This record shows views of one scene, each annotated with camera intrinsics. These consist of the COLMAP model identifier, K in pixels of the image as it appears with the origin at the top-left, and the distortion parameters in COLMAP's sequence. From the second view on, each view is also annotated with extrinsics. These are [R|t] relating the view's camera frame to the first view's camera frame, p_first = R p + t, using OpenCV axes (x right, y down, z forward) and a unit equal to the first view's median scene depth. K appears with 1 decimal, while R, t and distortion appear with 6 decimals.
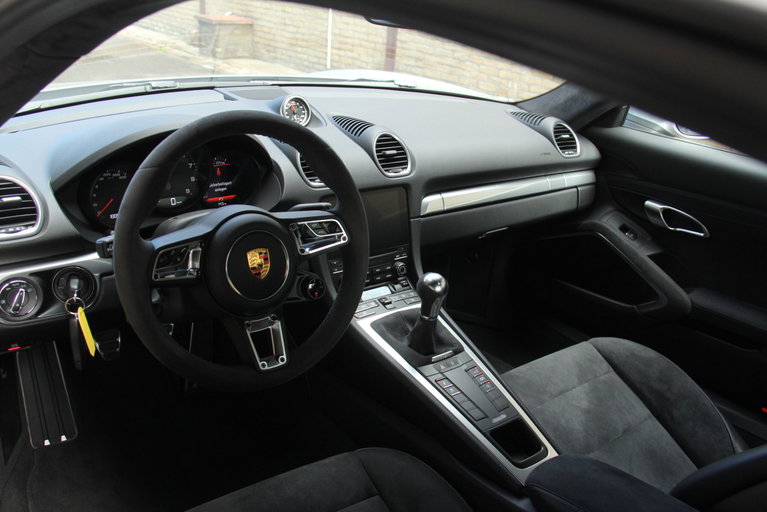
lens RADIAL K [[751.5, 0, 382.8], [0, 751.5, 253.8], [0, 0, 1]] dist [-0.030145, 0.000000]
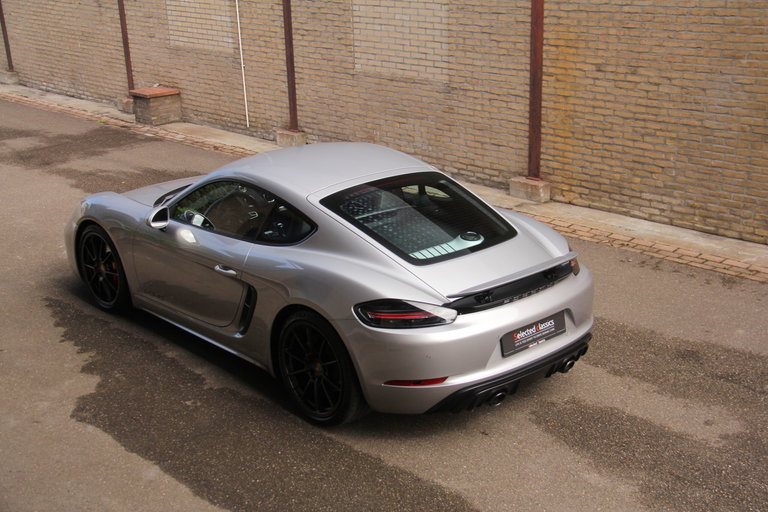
lens RADIAL K [[1052.9, 0, 385.1], [0, 1052.9, 257.3], [0, 0, 1]] dist [0.195533, 0.000000]
pose [[0.992131, -0.119284, 0.038040, 0.299765], [0.121339, 0.990956, -0.057295, 0.485304], [-0.030862, 0.061459, 0.997632, -3.729771]]
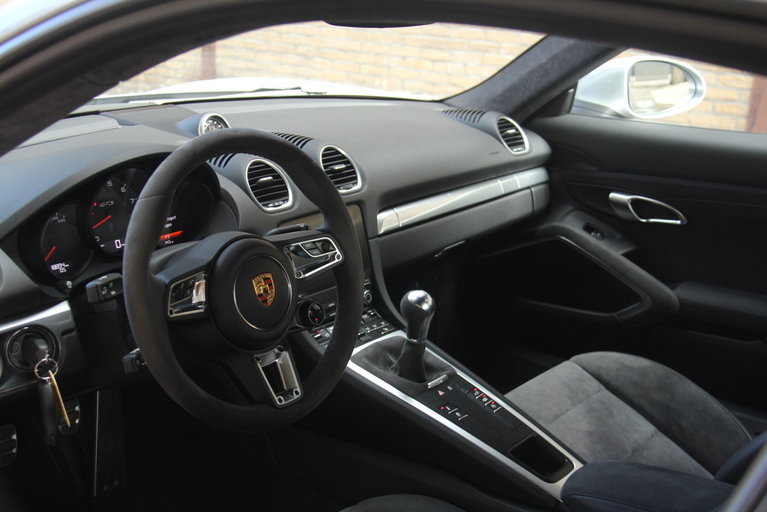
lens RADIAL K [[1051.6, 0, 386.5], [0, 1051.6, 259.6], [0, 0, 1]] dist [0.195533, 0.000000]
pose [[0.975793, -0.120096, 0.182773, -0.144265], [0.131415, 0.990010, -0.051091, 0.035751], [-0.174811, 0.073873, 0.981827, -0.178502]]
